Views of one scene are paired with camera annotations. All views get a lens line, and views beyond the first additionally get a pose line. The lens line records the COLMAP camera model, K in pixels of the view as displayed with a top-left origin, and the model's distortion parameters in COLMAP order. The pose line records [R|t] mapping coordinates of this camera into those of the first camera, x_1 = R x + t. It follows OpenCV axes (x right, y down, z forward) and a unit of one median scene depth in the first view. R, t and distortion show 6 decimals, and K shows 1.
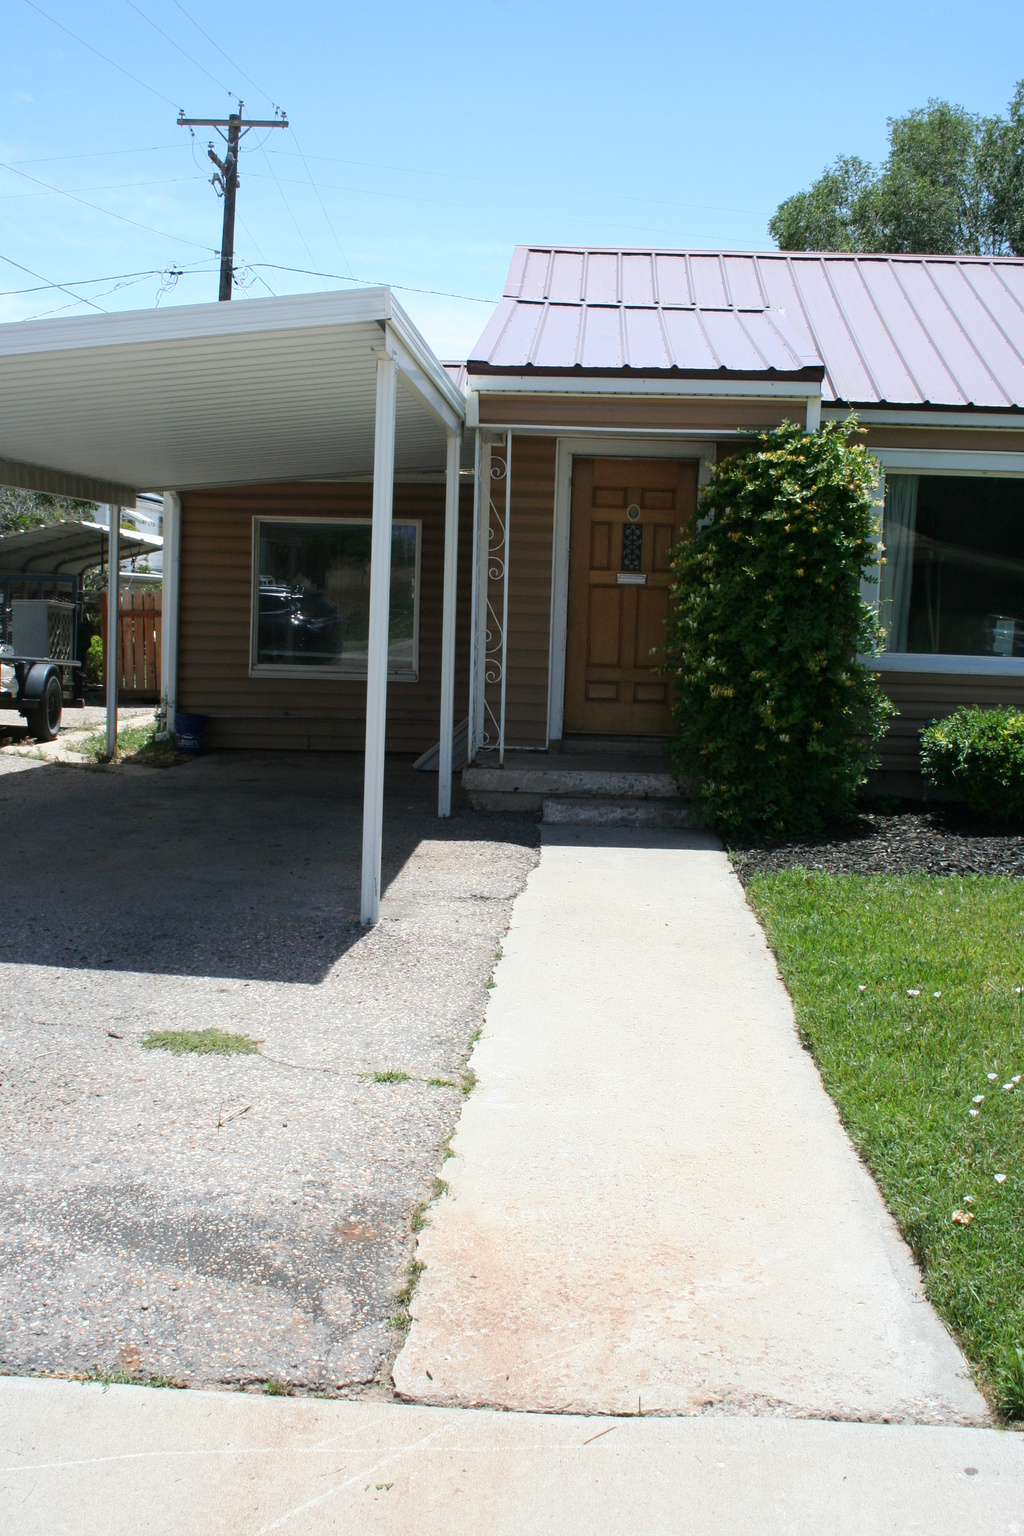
lens RADIAL K [[1519.7, 0, 508.3], [0, 1519.7, 777.5], [0, 0, 1]] dist [-0.046612, 0.000000]
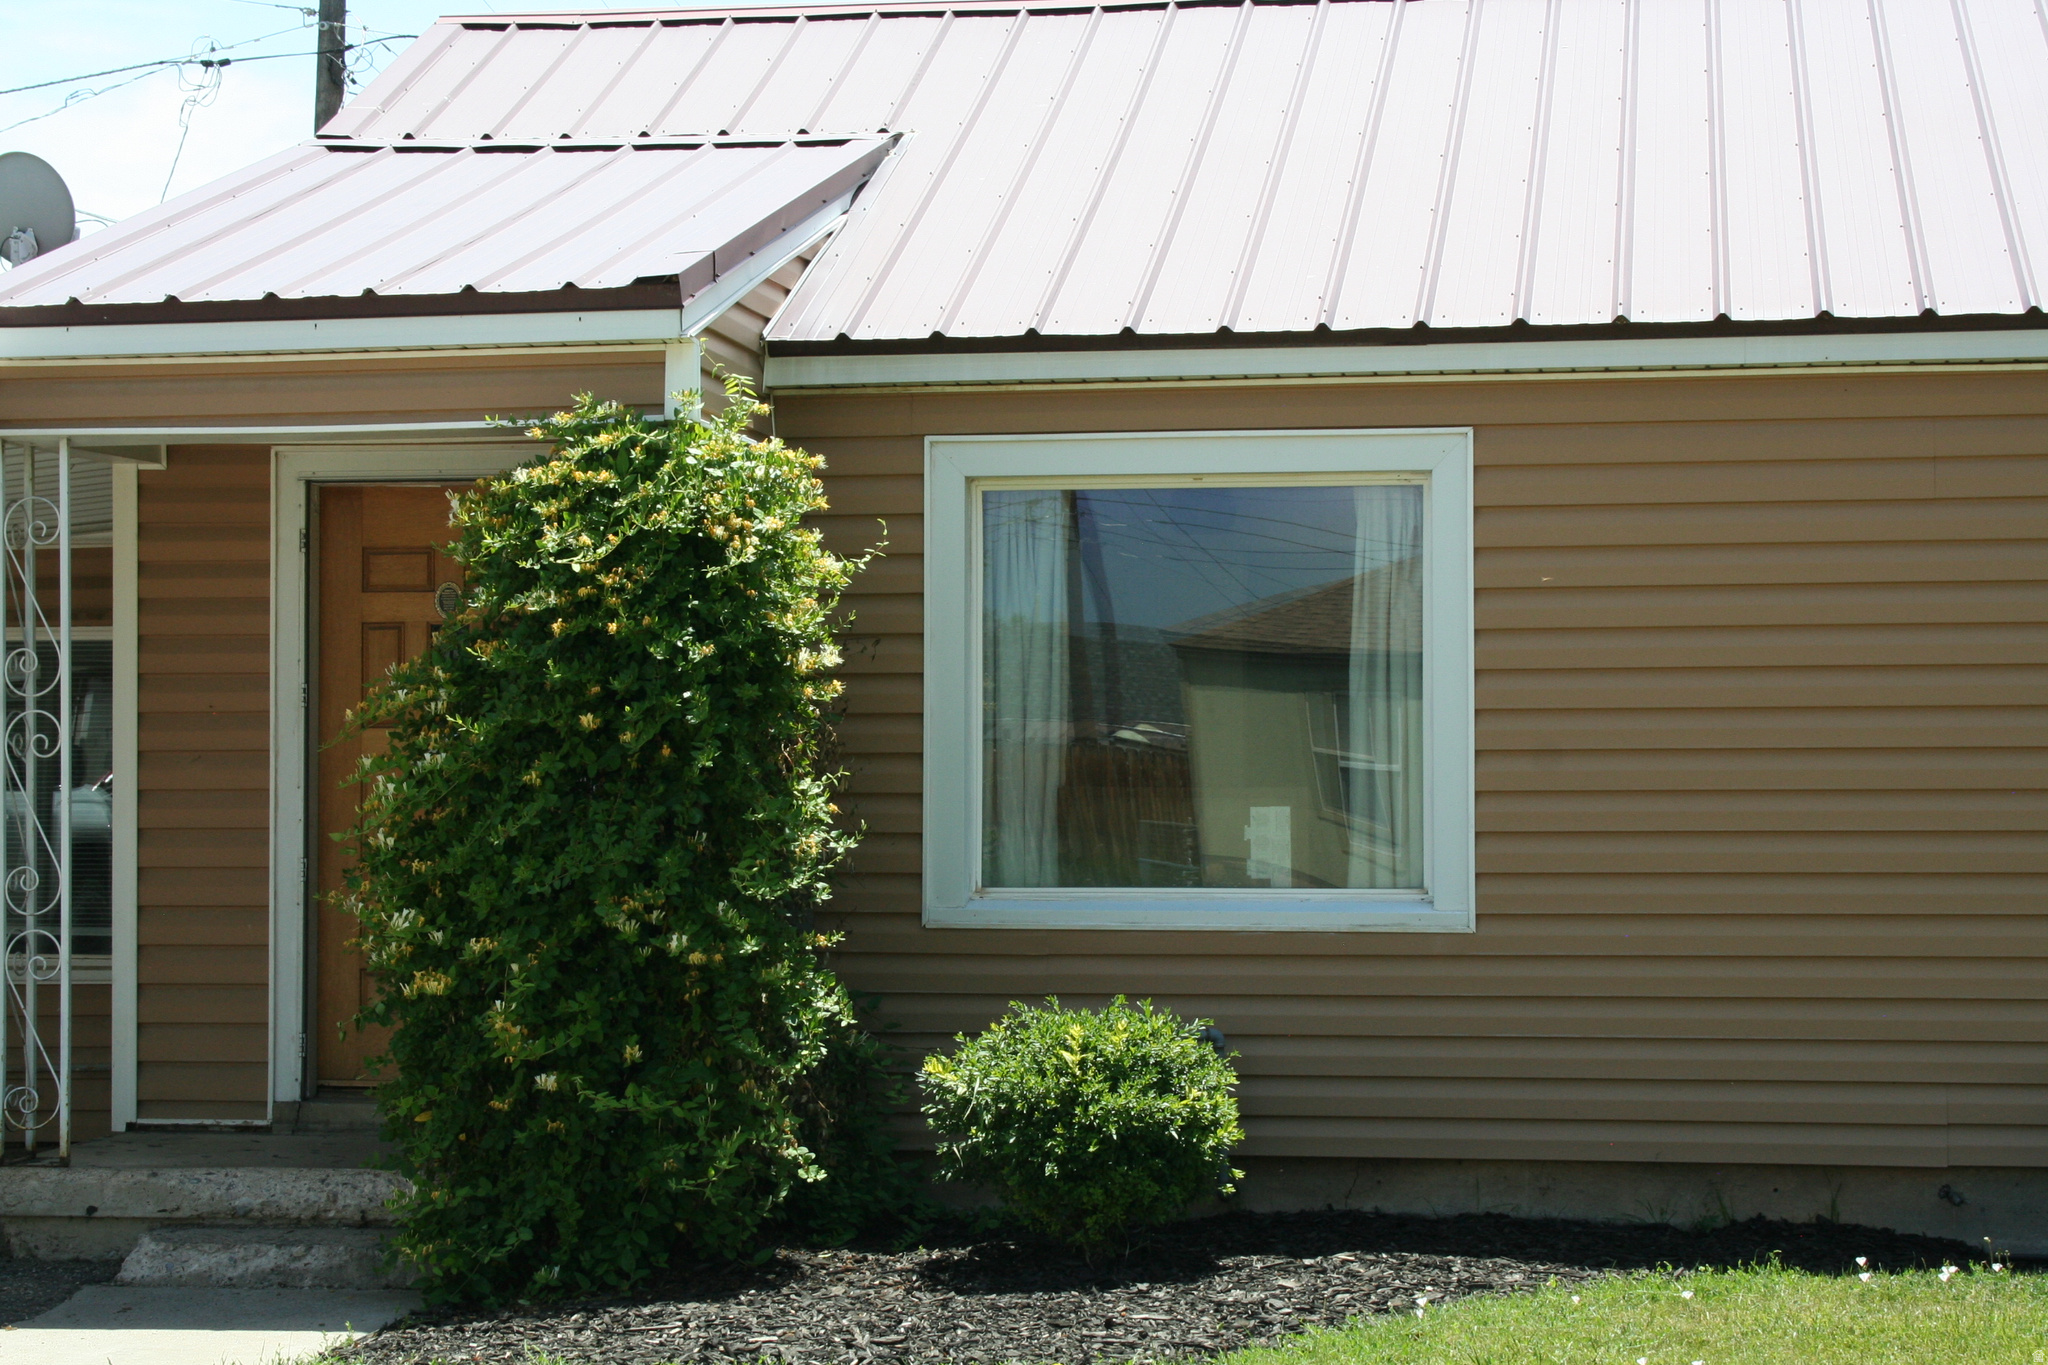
lens RADIAL K [[3800.3, 0, 1042.4], [0, 3800.3, 829.6], [0, 0, 1]] dist [0.064754, 0.000000]
pose [[0.992179, -0.032289, -0.120572, 0.446353], [0.019451, 0.994158, -0.106171, 0.021858], [0.123296, 0.102996, 0.987011, -0.116132]]
